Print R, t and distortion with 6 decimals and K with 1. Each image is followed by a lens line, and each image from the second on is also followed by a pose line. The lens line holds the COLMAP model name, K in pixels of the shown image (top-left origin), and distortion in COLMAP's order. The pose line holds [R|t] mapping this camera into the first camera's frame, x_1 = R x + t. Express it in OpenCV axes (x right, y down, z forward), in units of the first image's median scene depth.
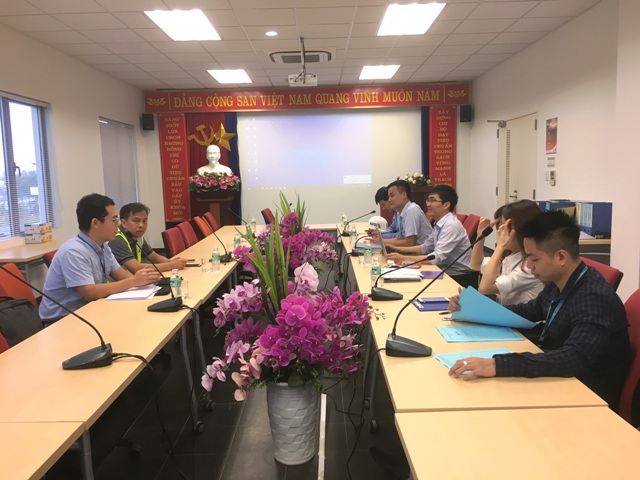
lens RADIAL K [[539.6, 0, 323.6], [0, 539.6, 236.9], [0, 0, 1]] dist [0.056270, -0.064980]
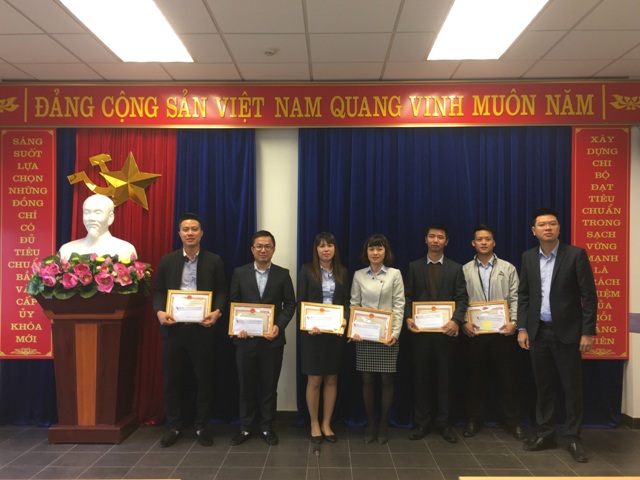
lens RADIAL K [[633.2, 0, 318.2], [0, 633.2, 250.3], [0, 0, 1]] dist [0.050295, 0.012946]
pose [[0.999147, 0.026331, -0.031823, -0.004568], [-0.030322, 0.990753, -0.132243, -0.054819], [0.028047, 0.133095, 0.990706, 0.460196]]
